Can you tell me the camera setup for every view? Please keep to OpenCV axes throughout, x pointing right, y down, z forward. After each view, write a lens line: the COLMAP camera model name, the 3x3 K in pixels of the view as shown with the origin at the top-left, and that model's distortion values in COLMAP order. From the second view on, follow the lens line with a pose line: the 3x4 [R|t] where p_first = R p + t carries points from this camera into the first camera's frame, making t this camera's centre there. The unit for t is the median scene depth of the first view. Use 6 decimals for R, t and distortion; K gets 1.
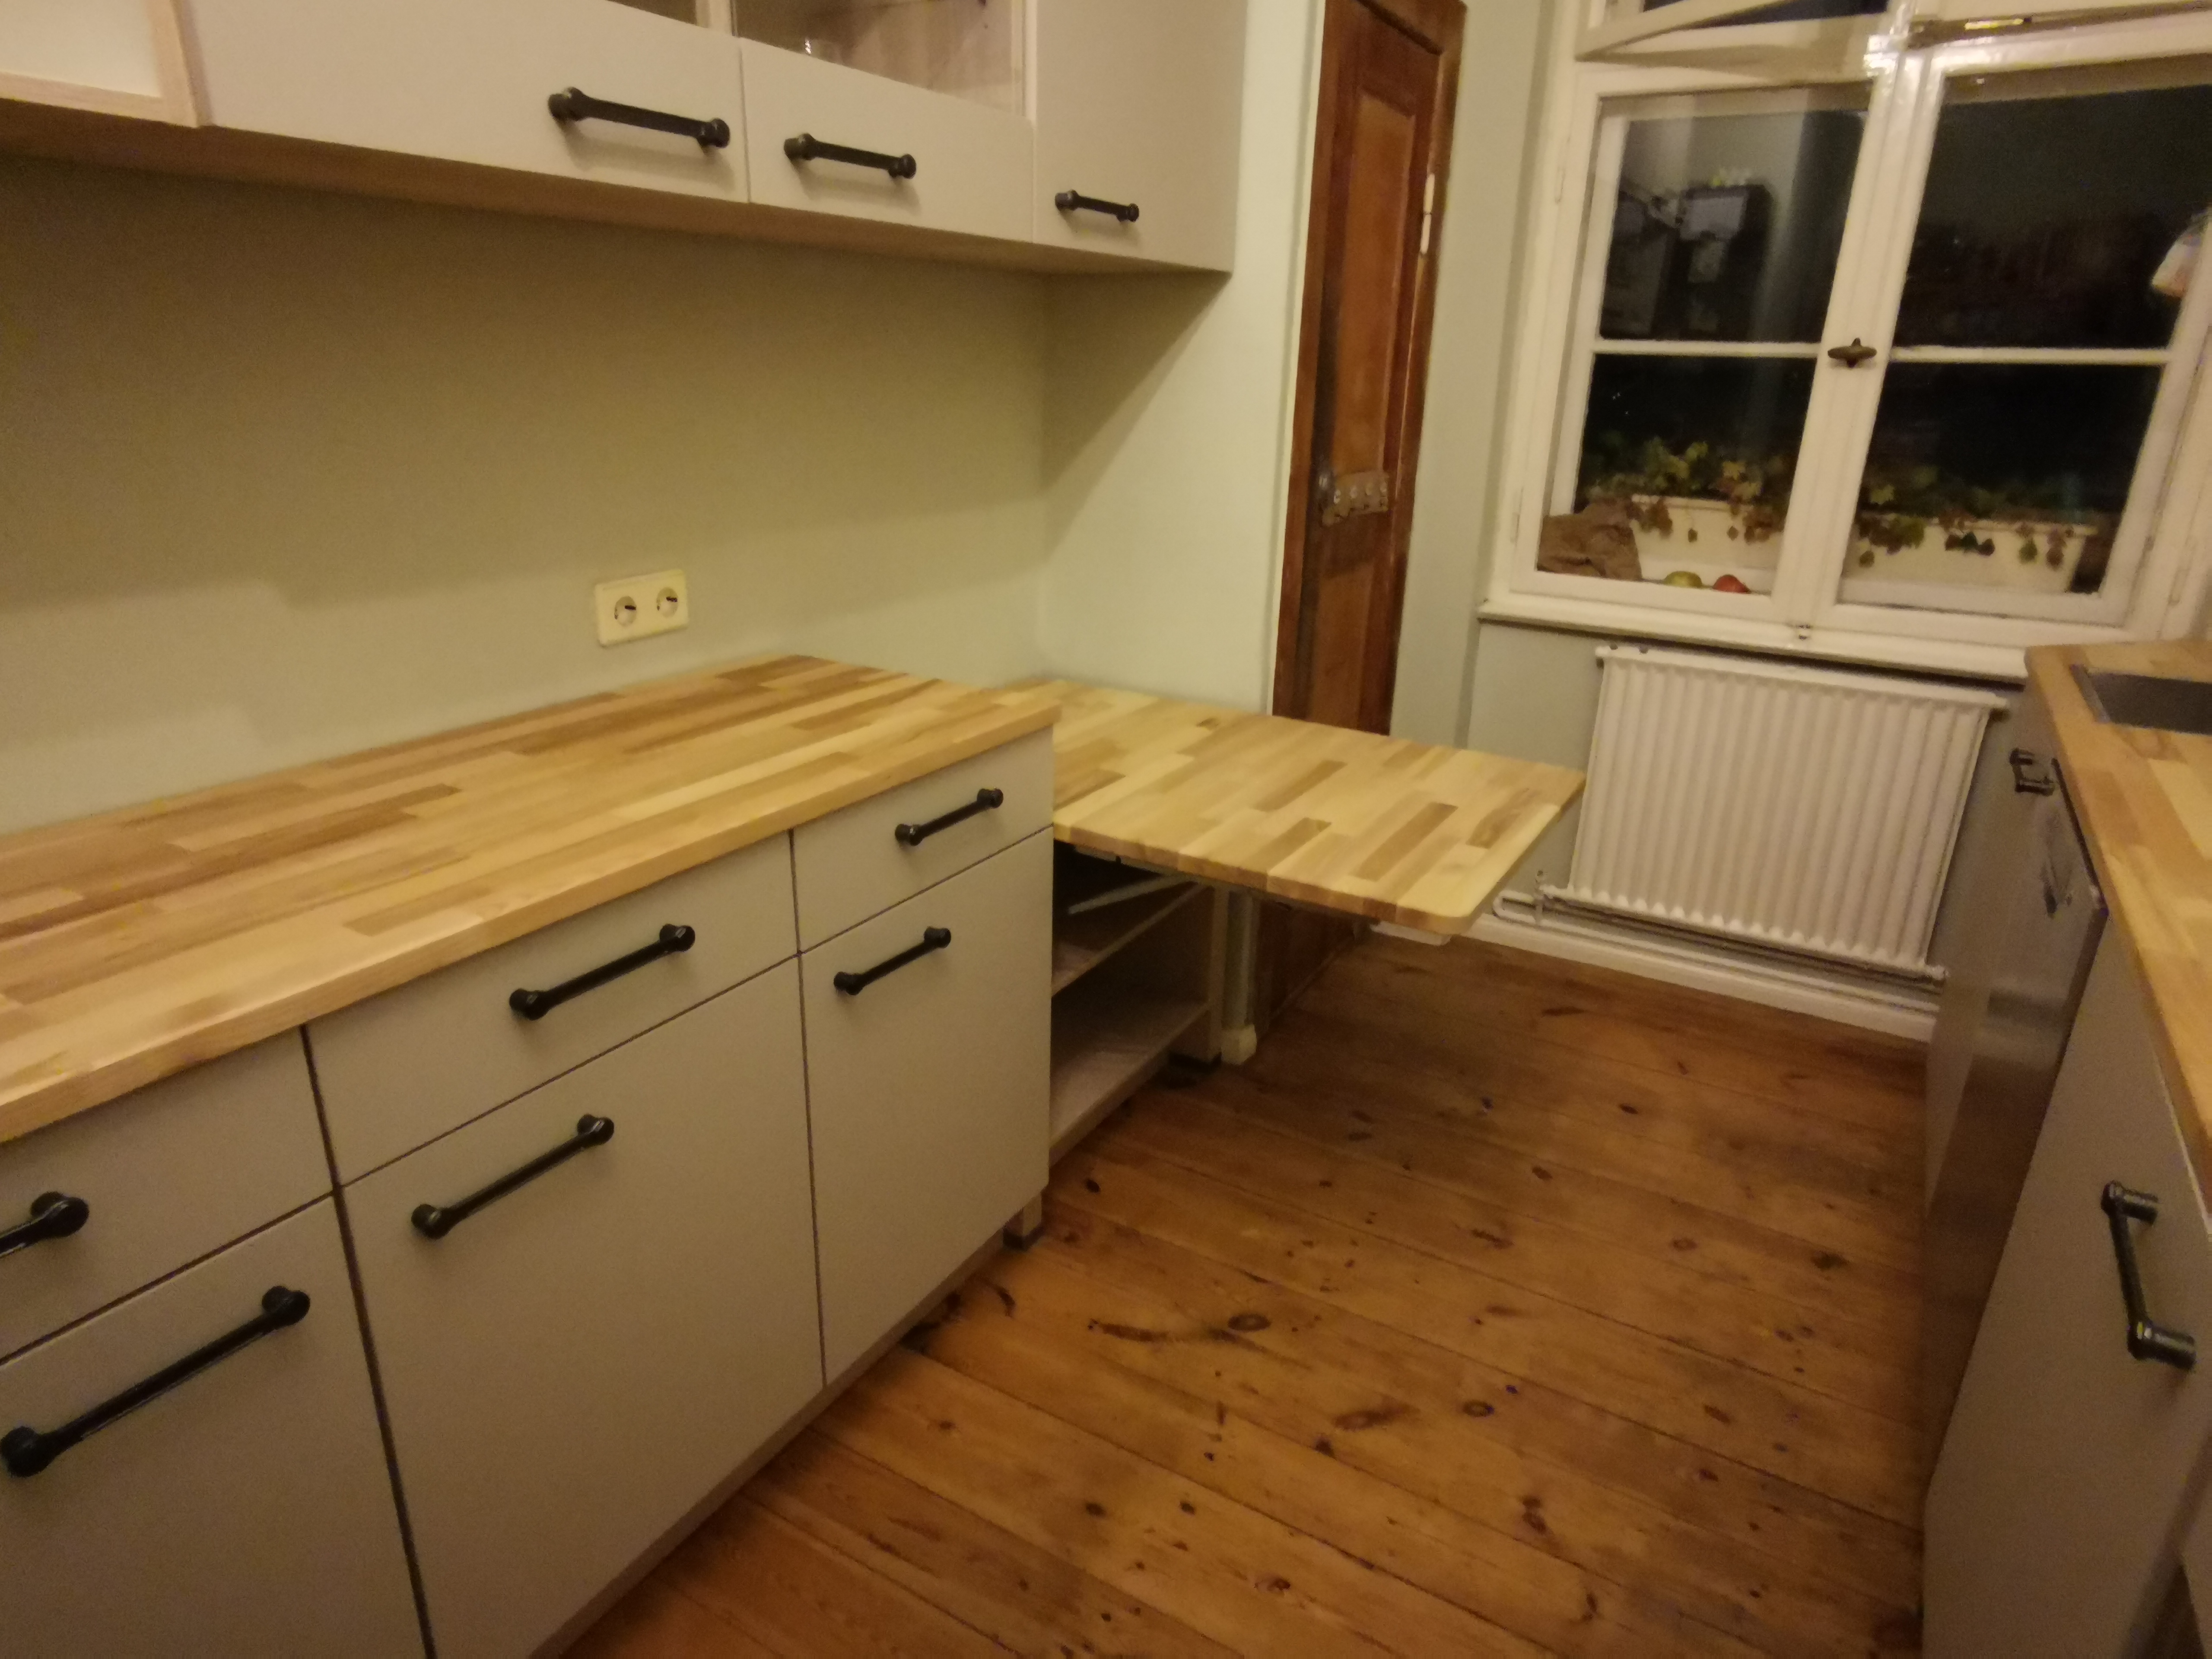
lens RADIAL K [[1362.4, 0, 1100.4], [0, 1362.4, 826.0], [0, 0, 1]] dist [0.033839, 0.001761]
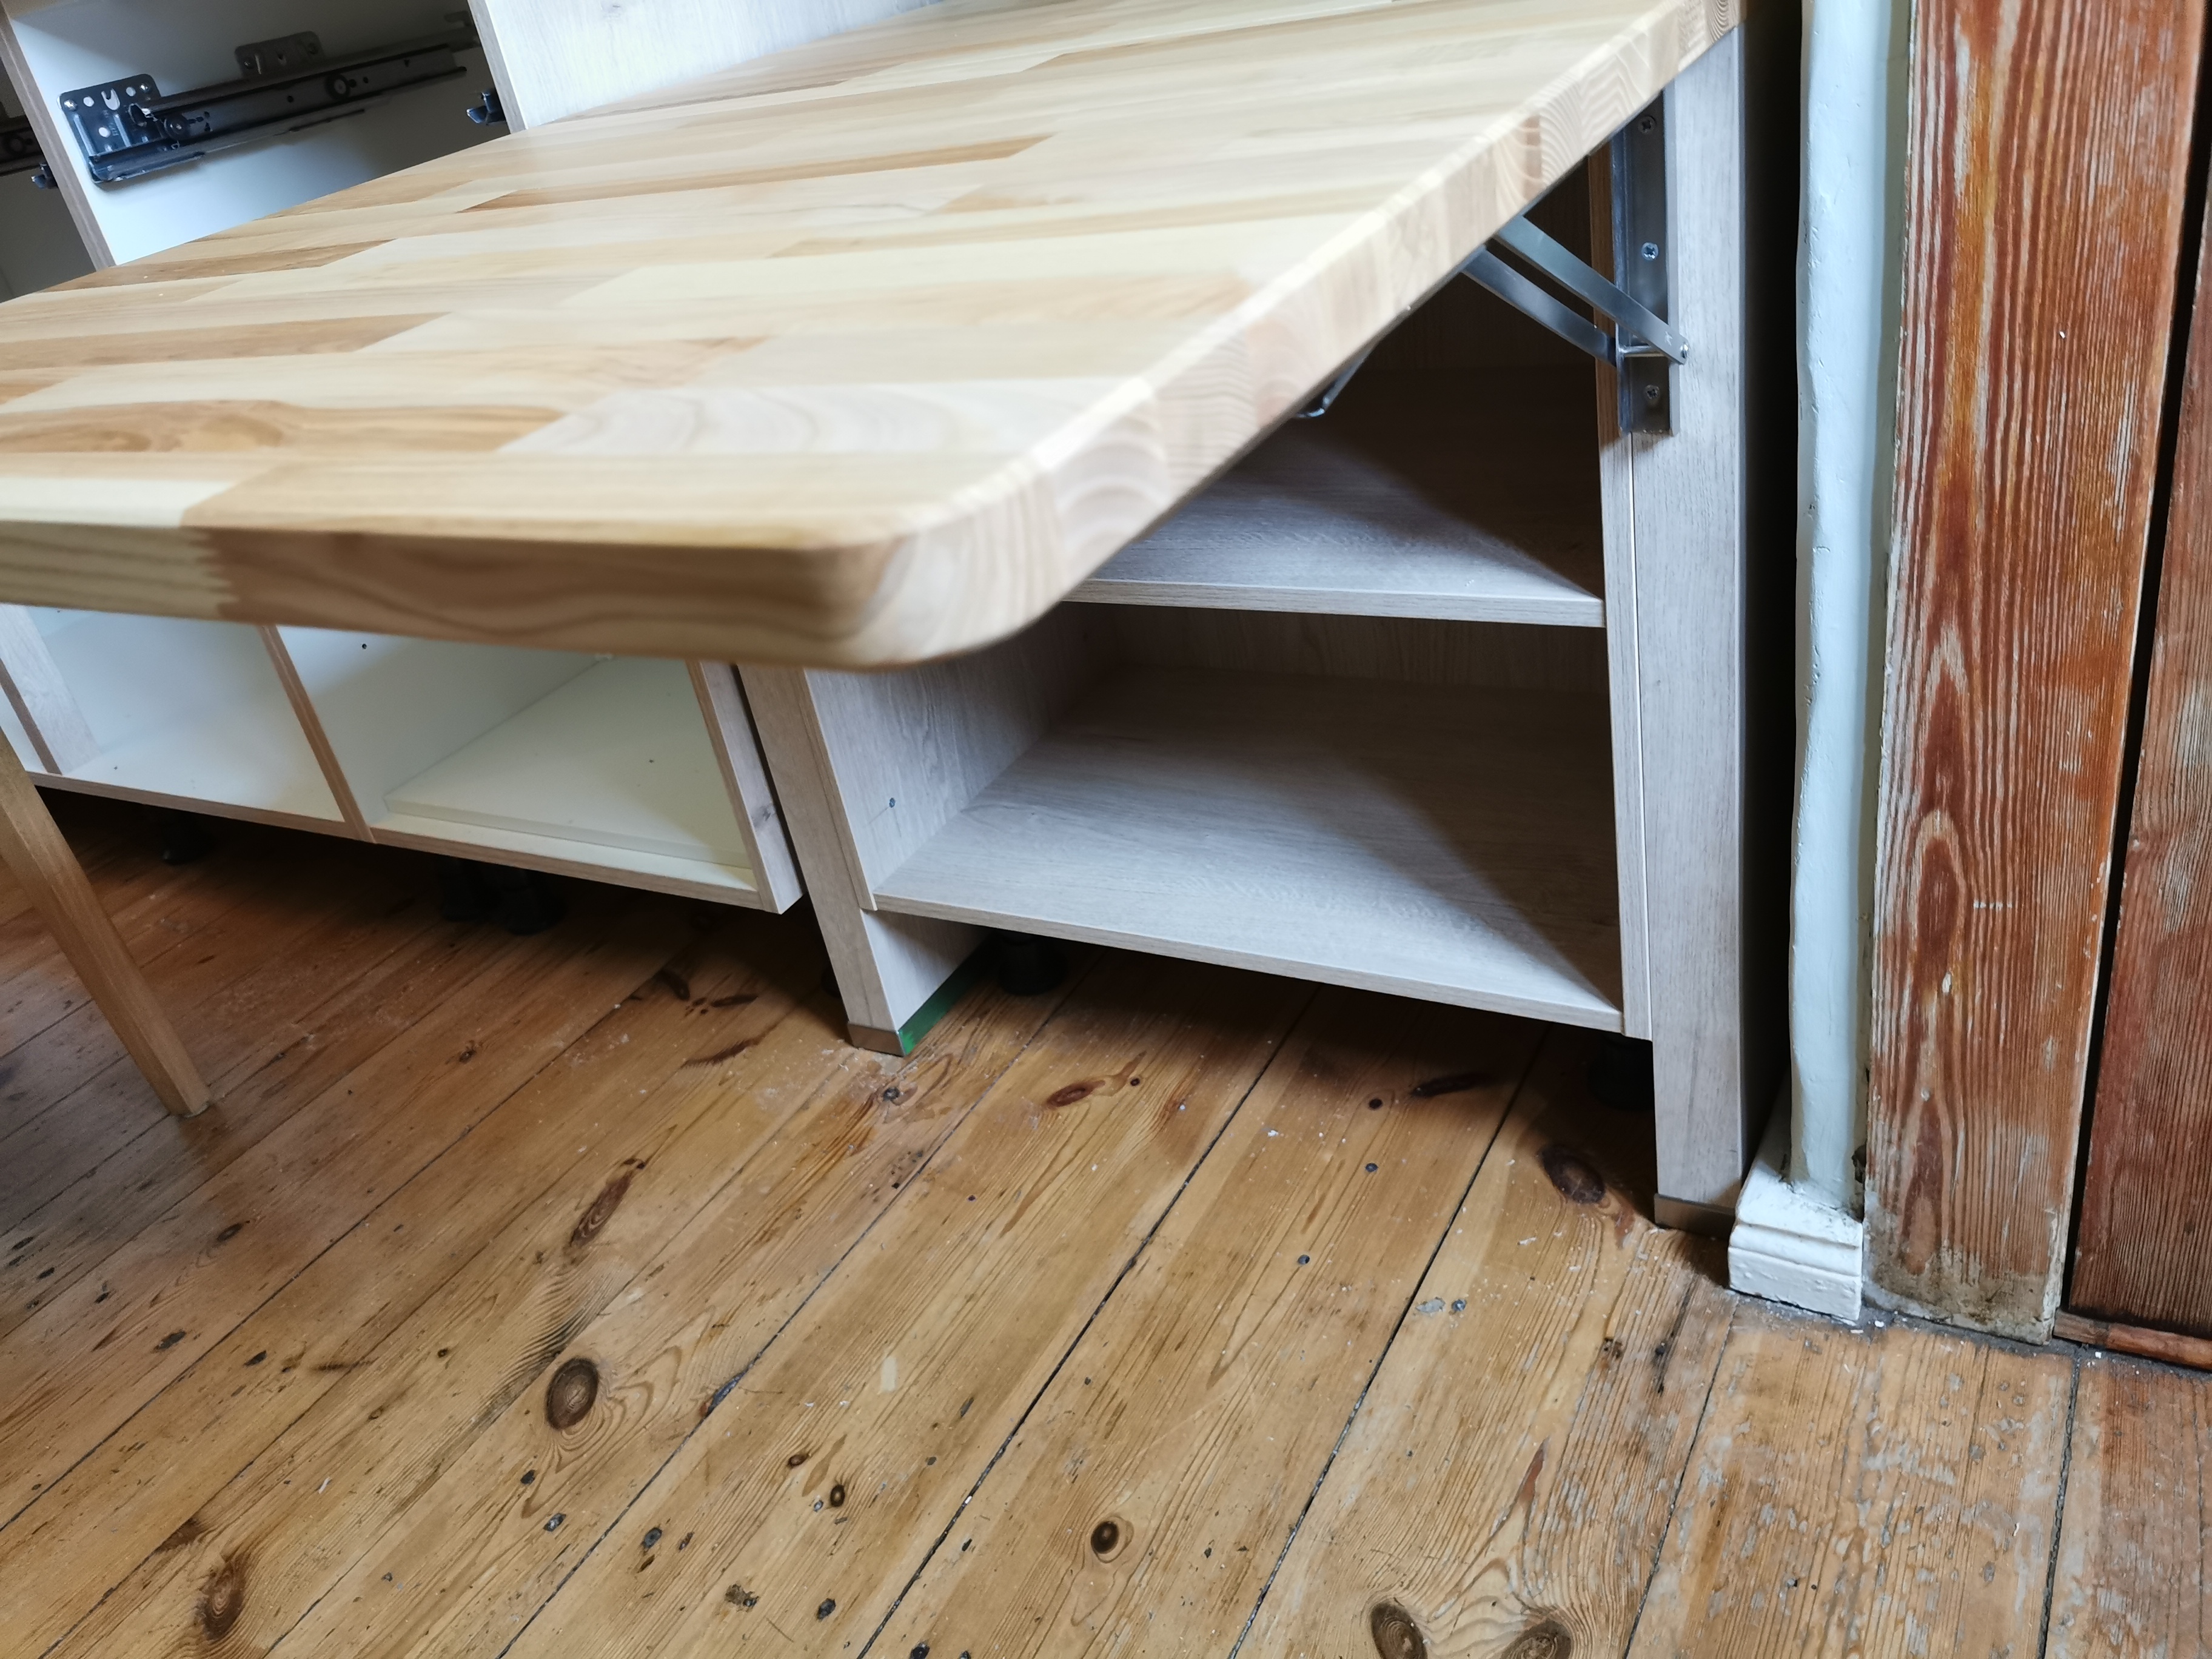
lens RADIAL K [[1736.2, 0, 1066.4], [0, 1736.2, 802.0], [0, 0, 1]] dist [0.071207, -0.103183]
pose [[-0.002991, 0.452783, -0.891616, 0.354540], [-0.155255, 0.880598, 0.447709, -0.059642], [0.987870, 0.139767, 0.067663, 0.728244]]
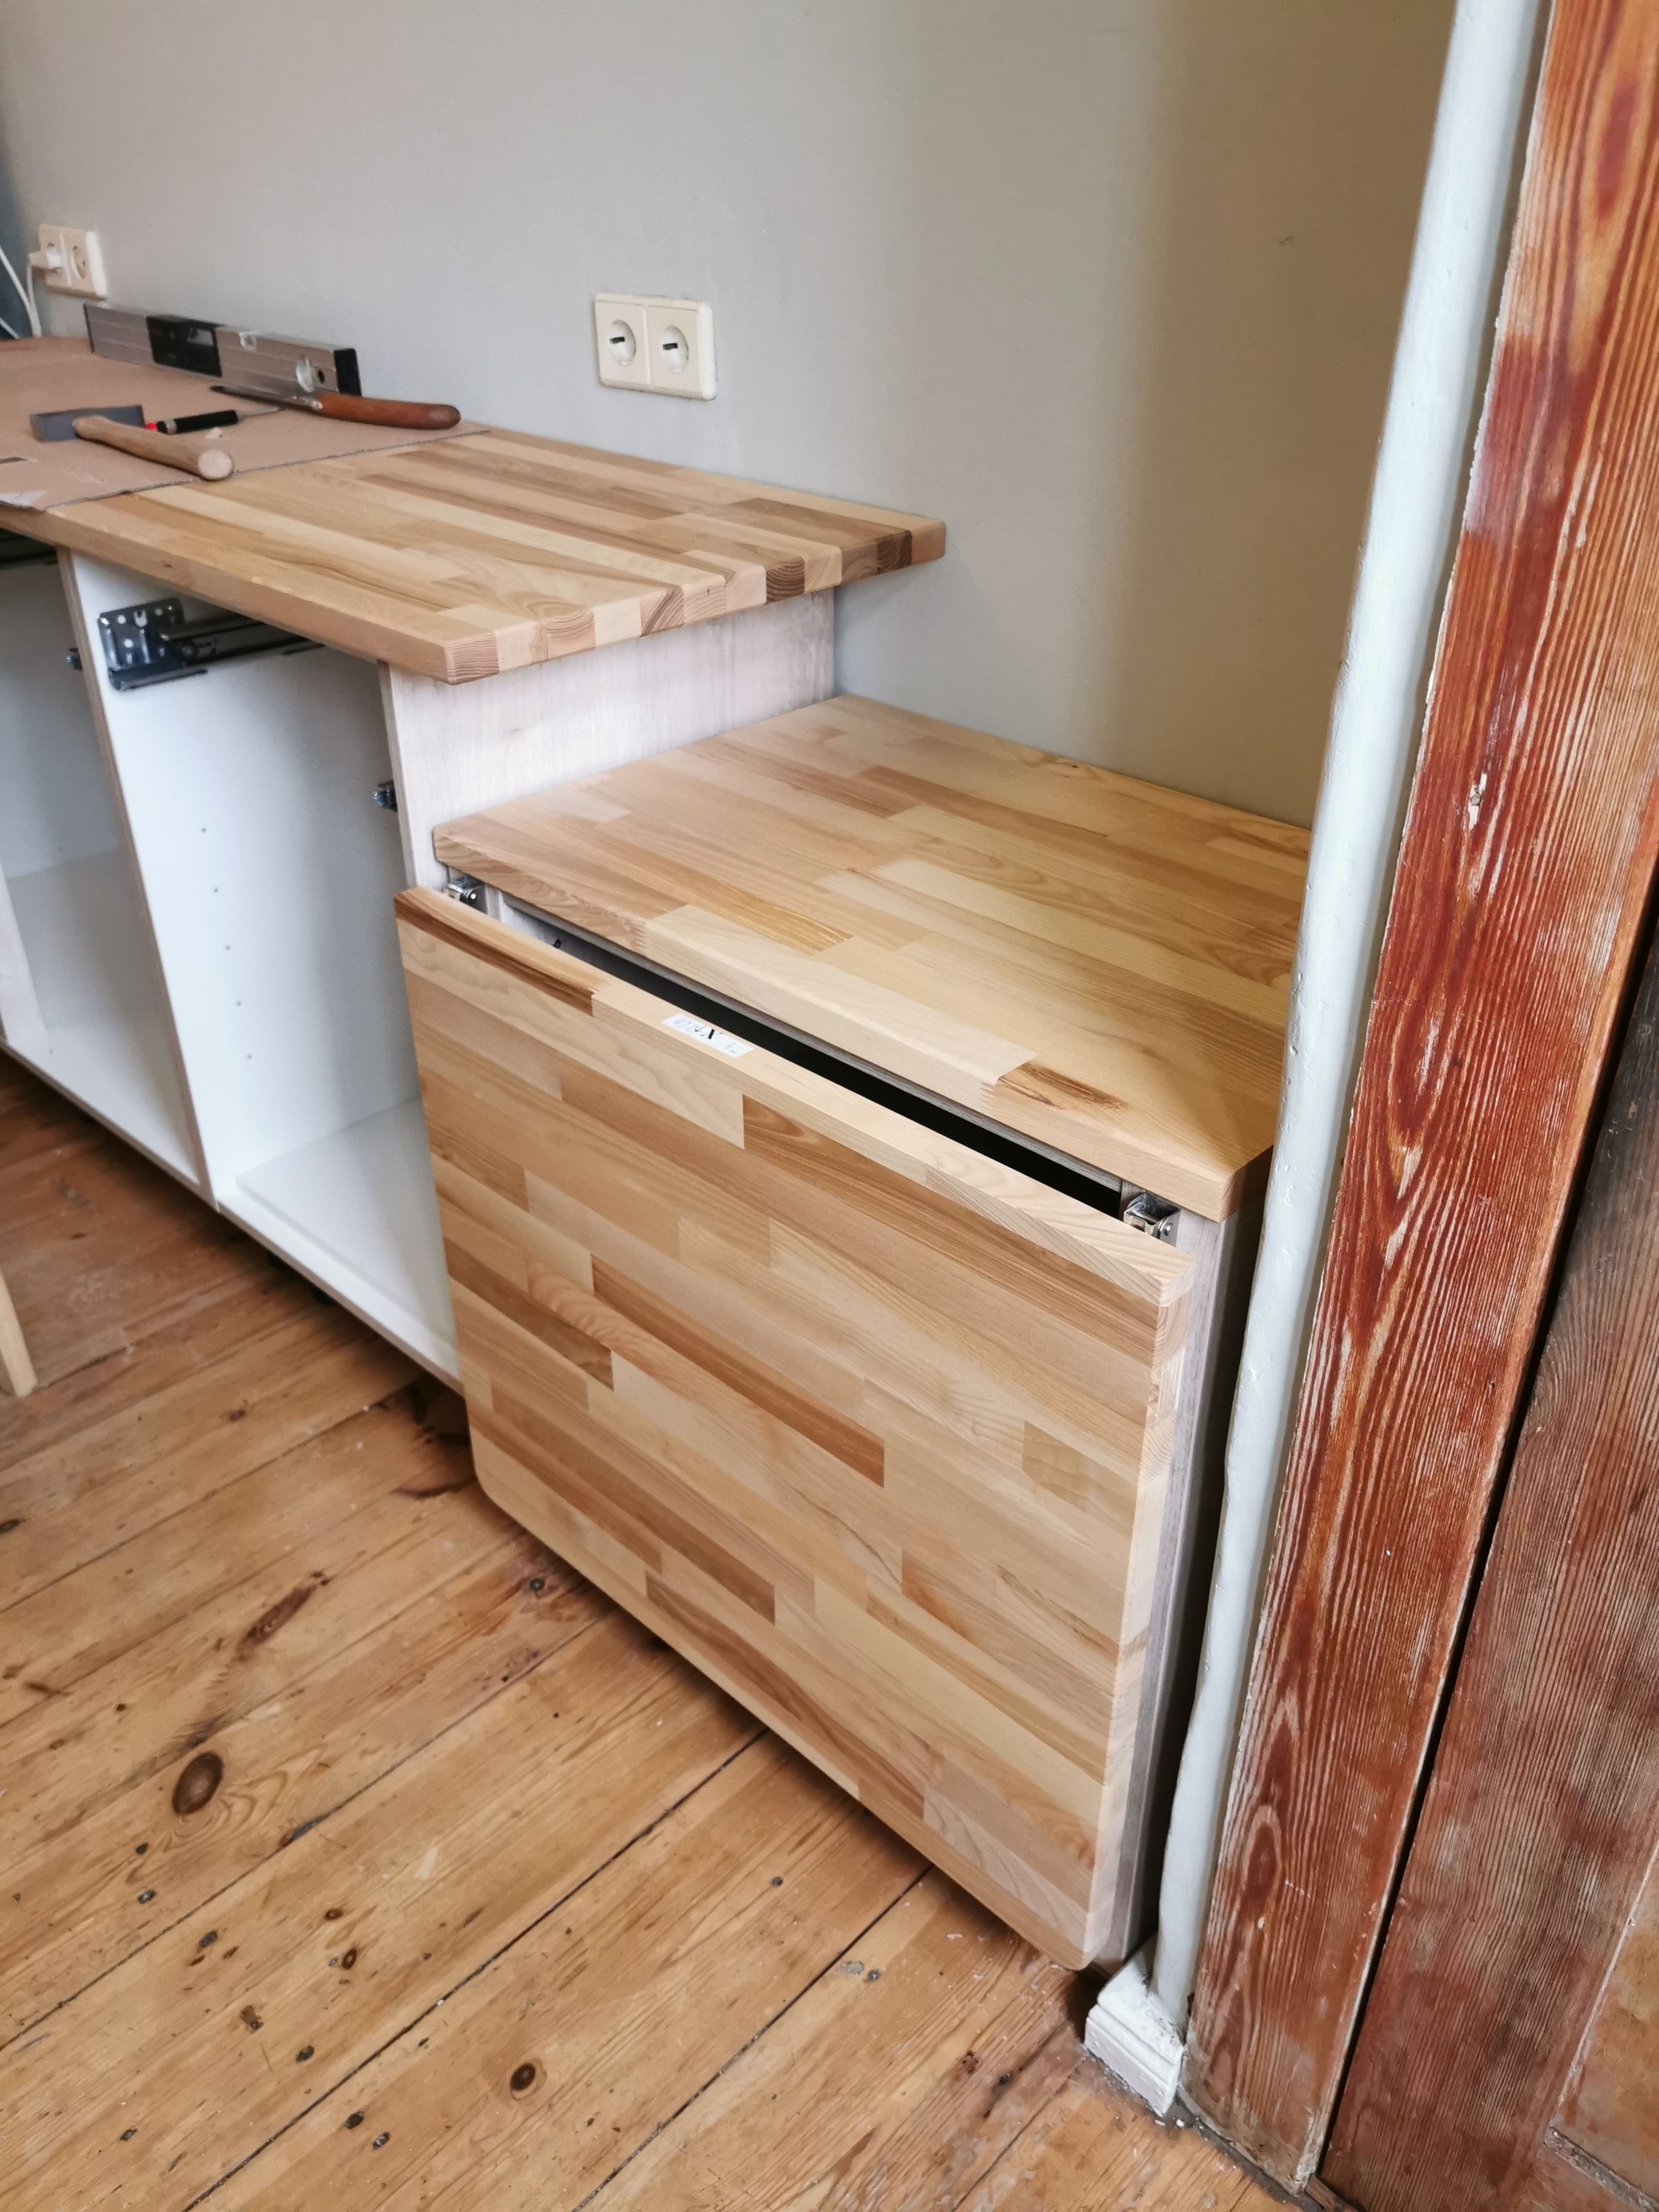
lens RADIAL K [[1736.2, 0, 812.9], [0, 1736.2, 1083.7], [0, 0, 1]] dist [0.071207, -0.103183]
pose [[-0.239598, 0.467541, -0.850881, 0.351715], [-0.329217, 0.785358, 0.524241, -0.216830], [0.913350, 0.405732, -0.034248, 0.758141]]
